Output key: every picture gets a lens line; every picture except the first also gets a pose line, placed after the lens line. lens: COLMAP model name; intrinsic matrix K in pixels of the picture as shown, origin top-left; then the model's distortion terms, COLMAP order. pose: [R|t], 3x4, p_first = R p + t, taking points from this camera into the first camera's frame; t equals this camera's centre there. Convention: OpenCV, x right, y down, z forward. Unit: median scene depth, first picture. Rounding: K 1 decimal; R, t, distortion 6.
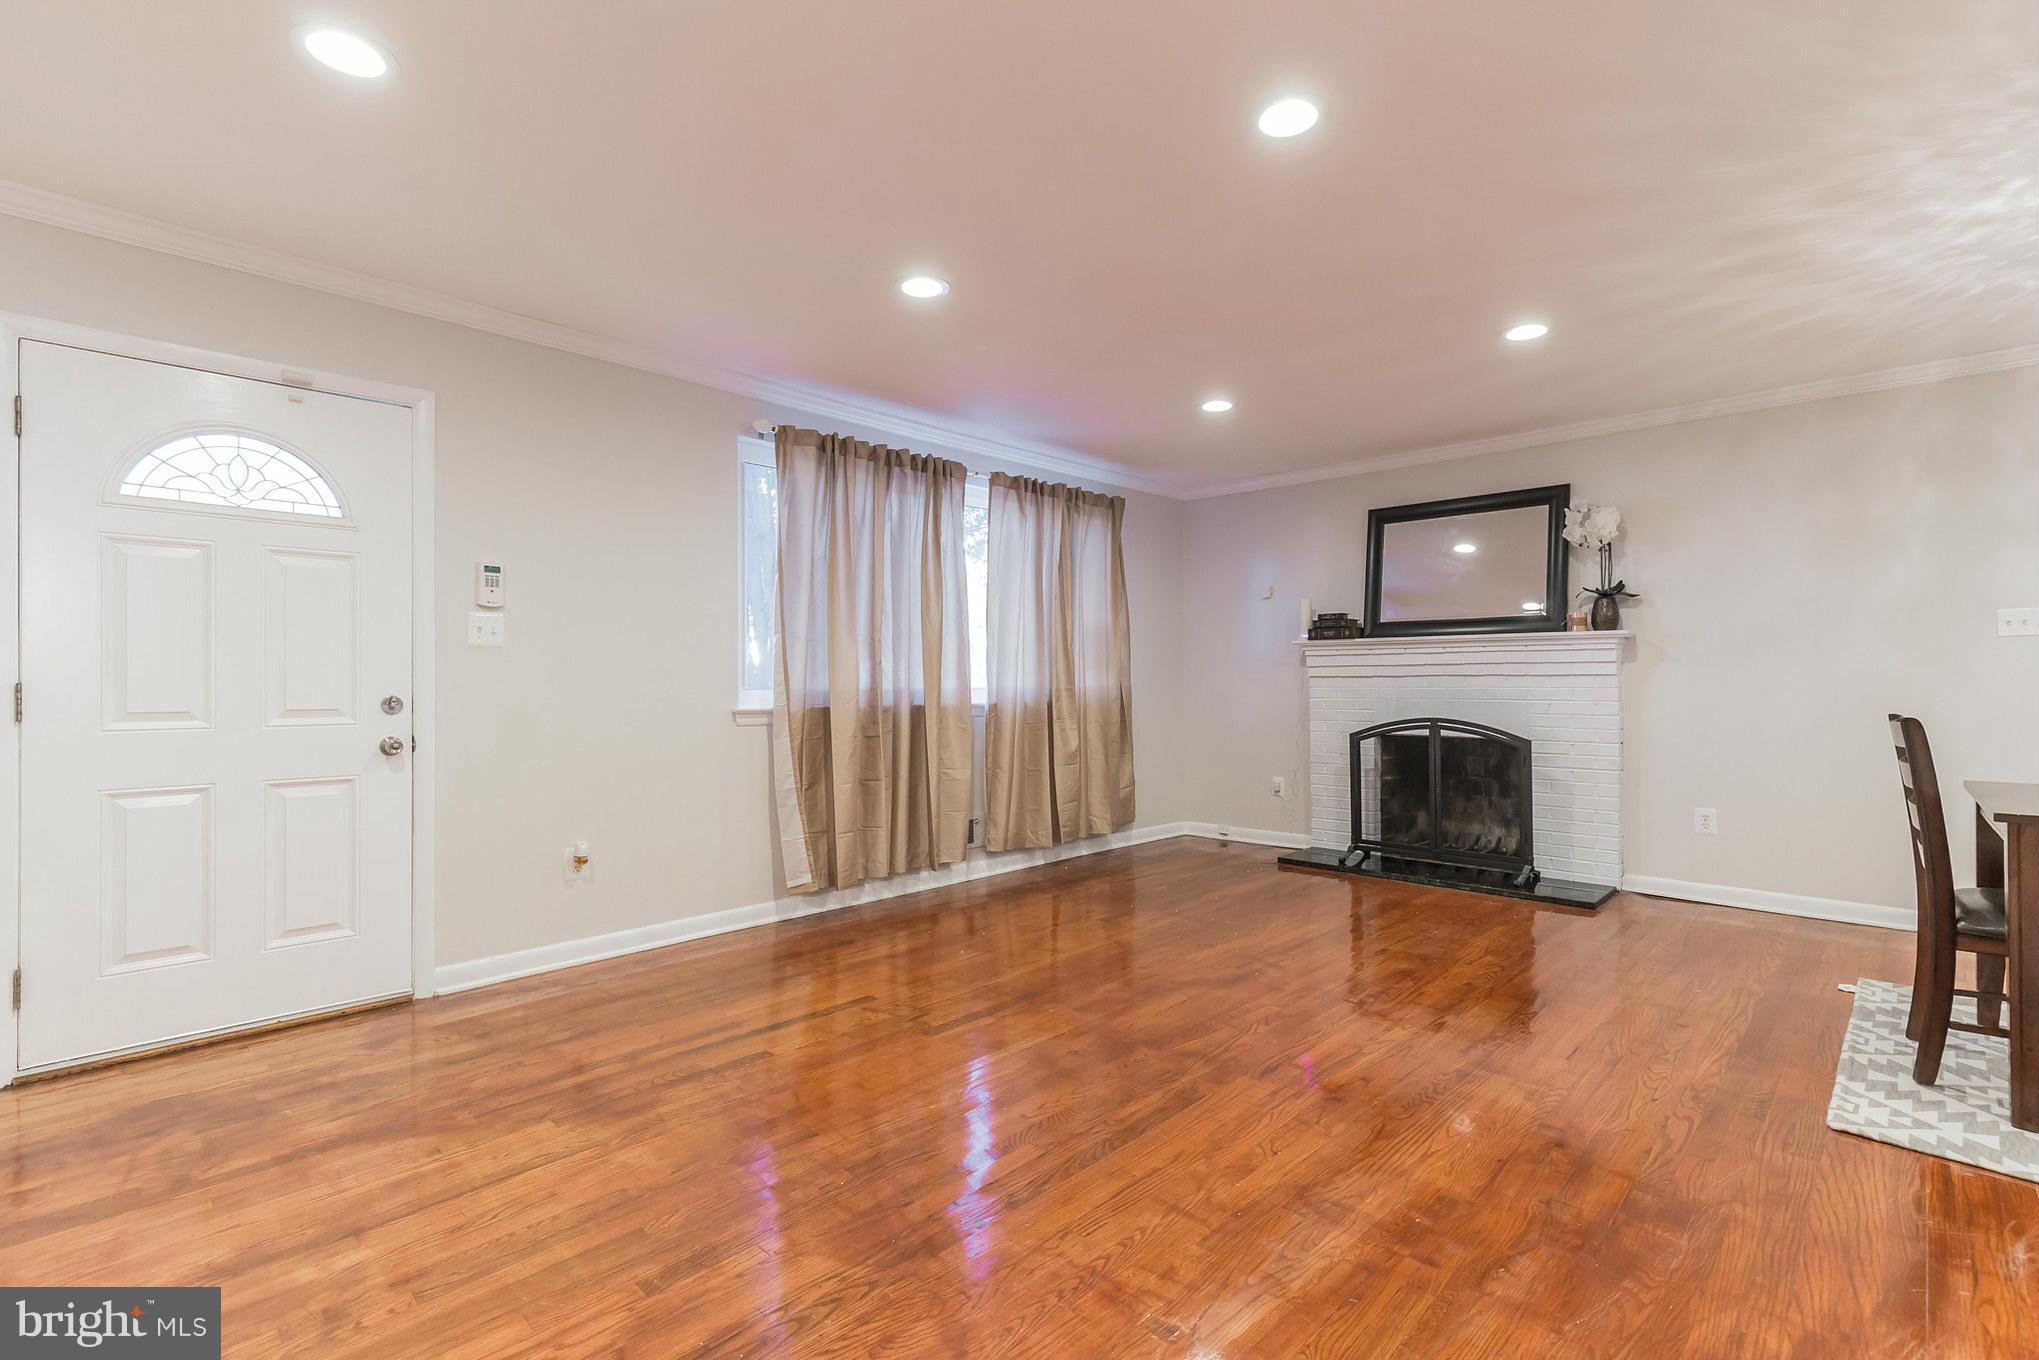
lens RADIAL K [[924.2, 0, 1033.0], [0, 924.2, 679.4], [0, 0, 1]] dist [0.012236, -0.003138]
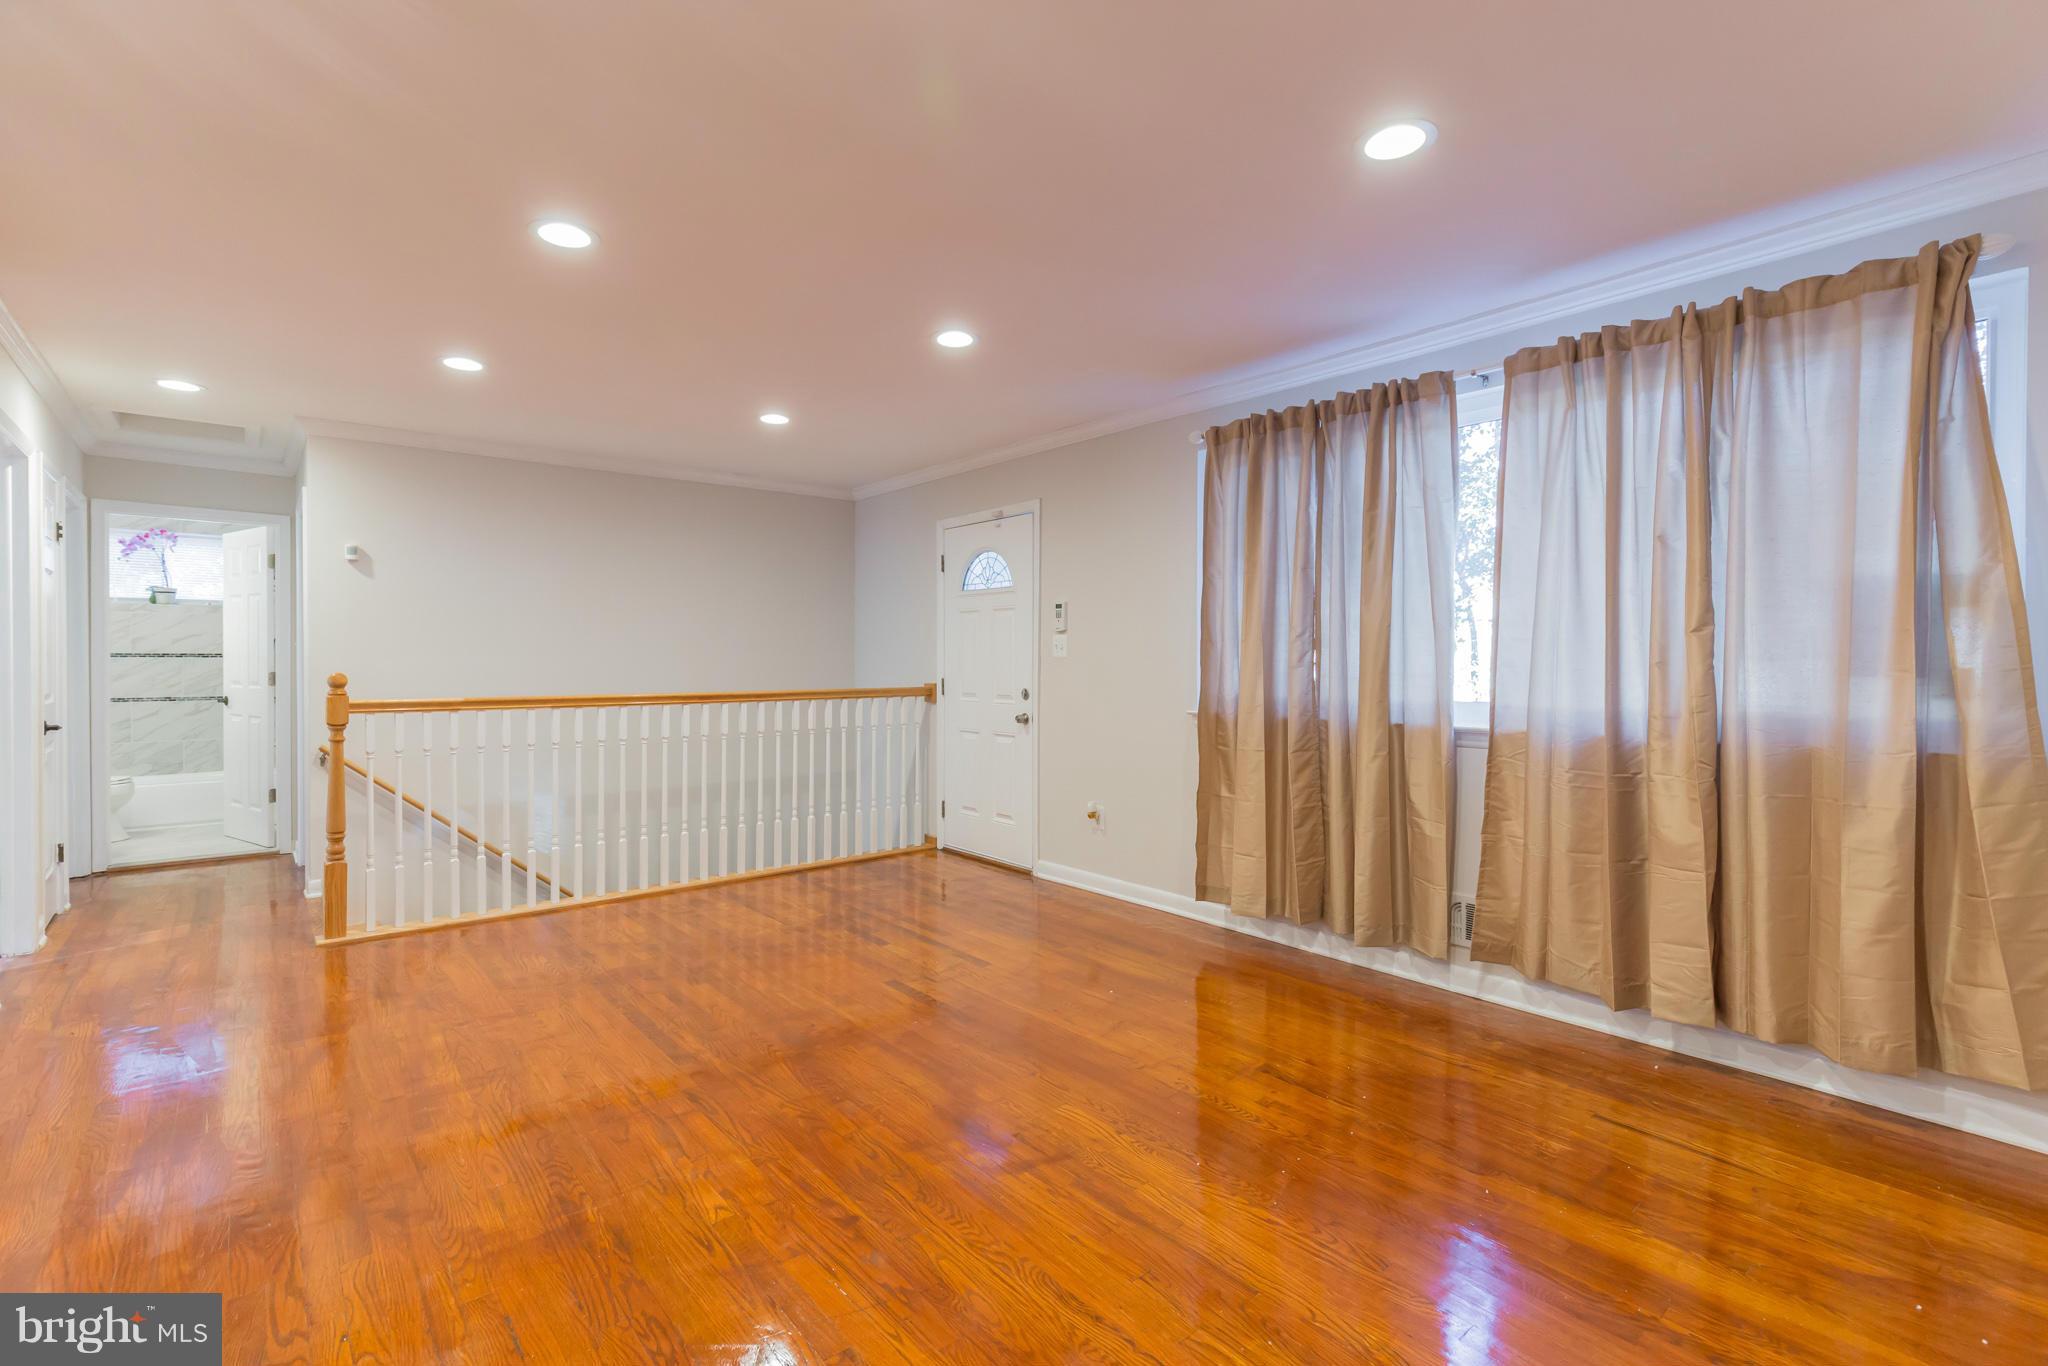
lens RADIAL K [[928.3, 0, 1033.8], [0, 928.3, 666.3], [0, 0, 1]] dist [0.012236, -0.003138]
pose [[-0.103797, 0.010922, -0.994539, 0.685868], [0.004385, 0.999935, 0.010524, -0.028449], [0.994589, -0.003268, -0.103838, 0.835357]]
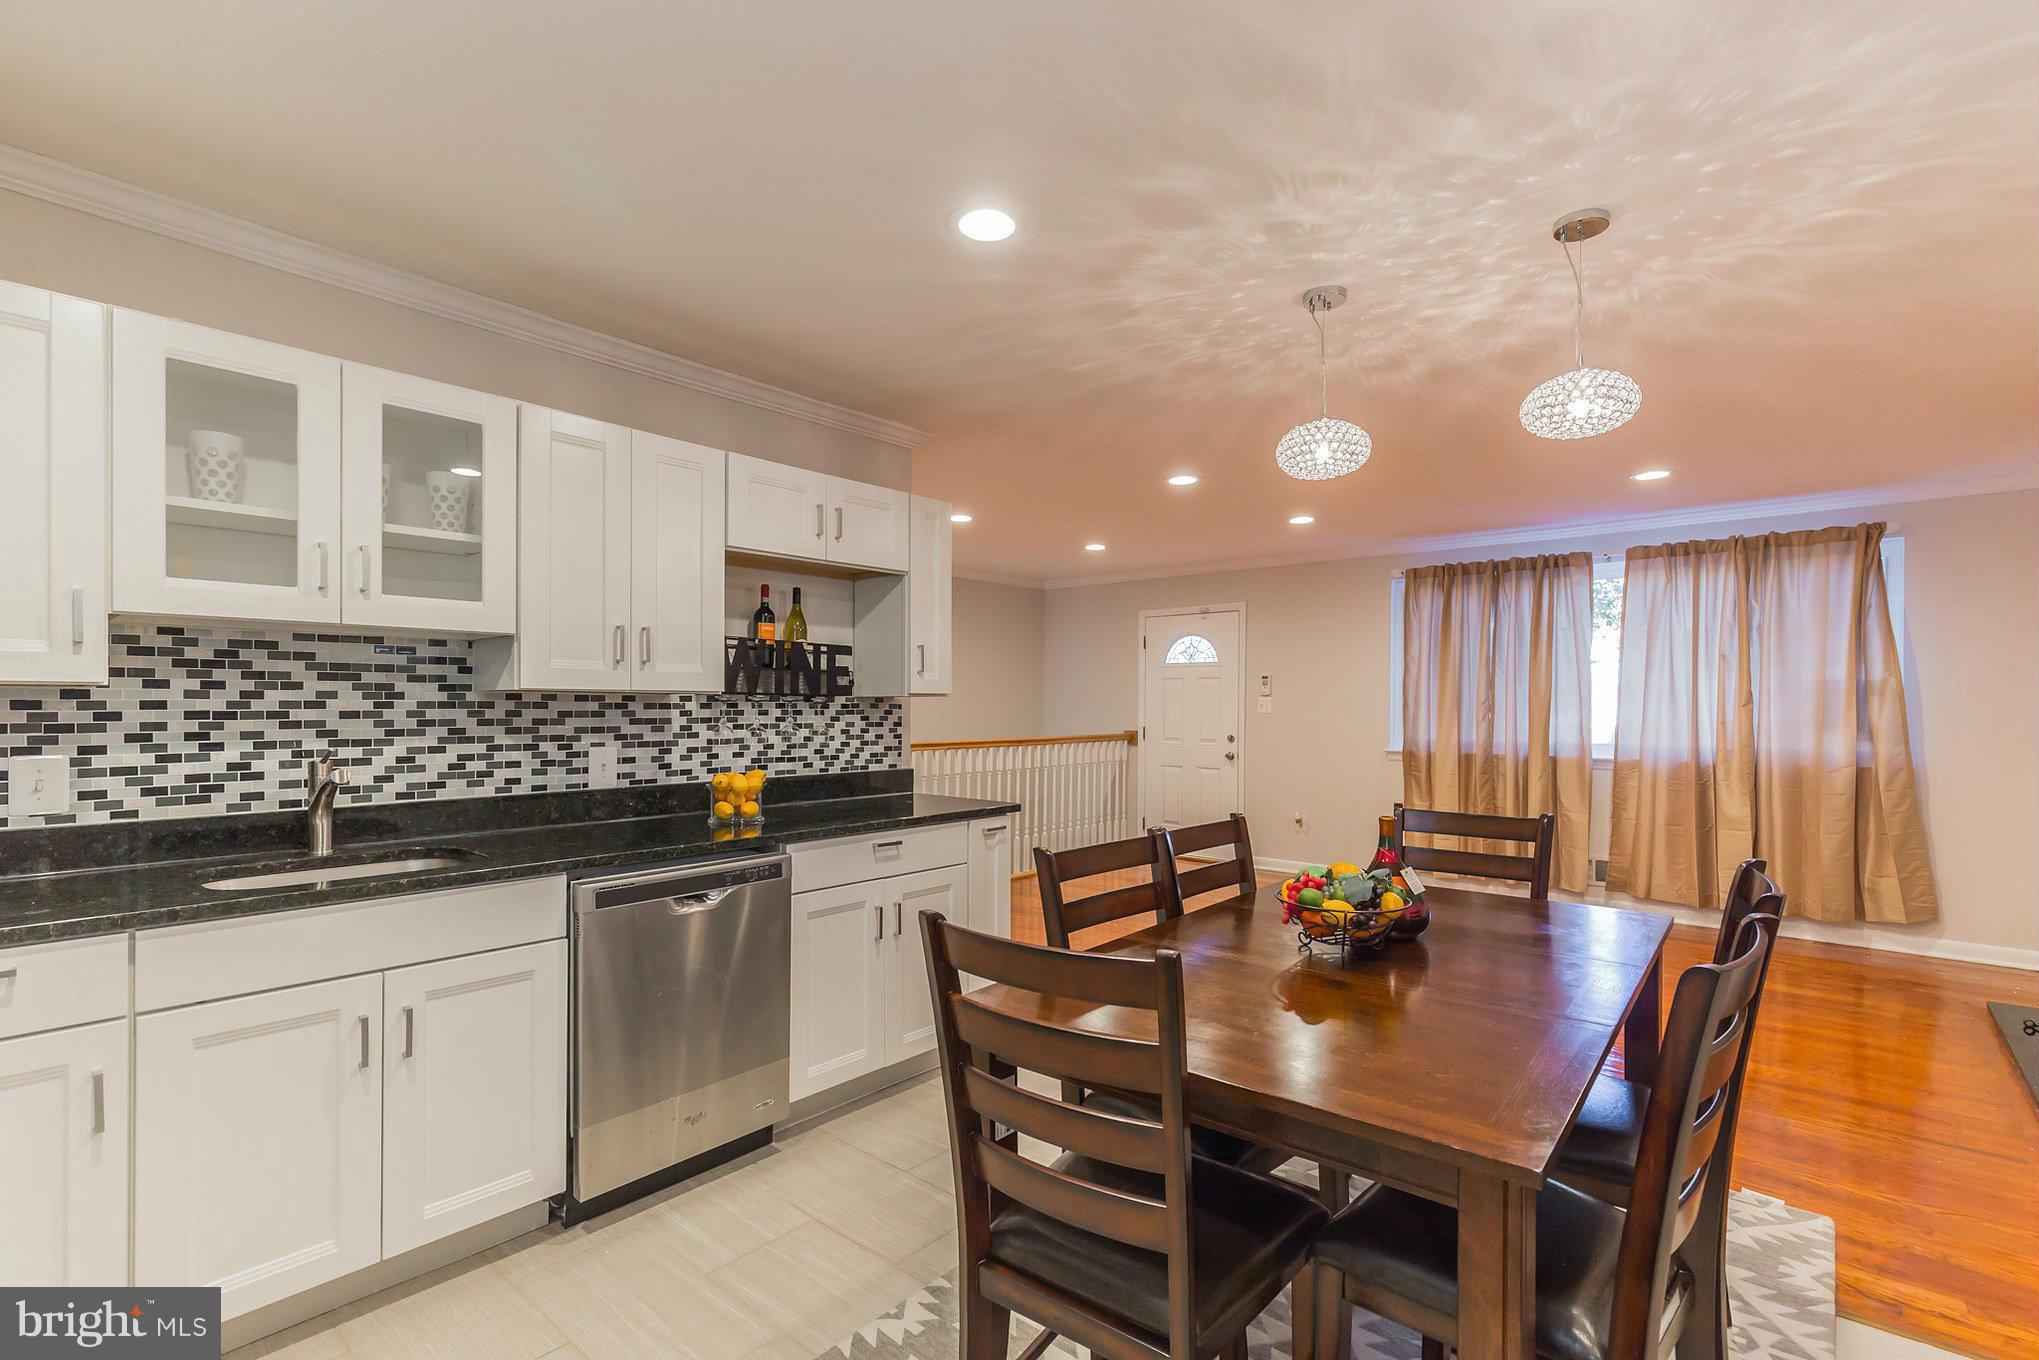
lens RADIAL K [[924.2, 0, 1042.5], [0, 924.2, 706.6], [0, 0, 1]] dist [0.012236, -0.003138]
pose [[0.061221, 0.004954, -0.998112, 1.130987], [-0.001172, 0.999987, 0.004892, -0.046408], [0.998124, 0.000871, 0.061226, 0.268198]]
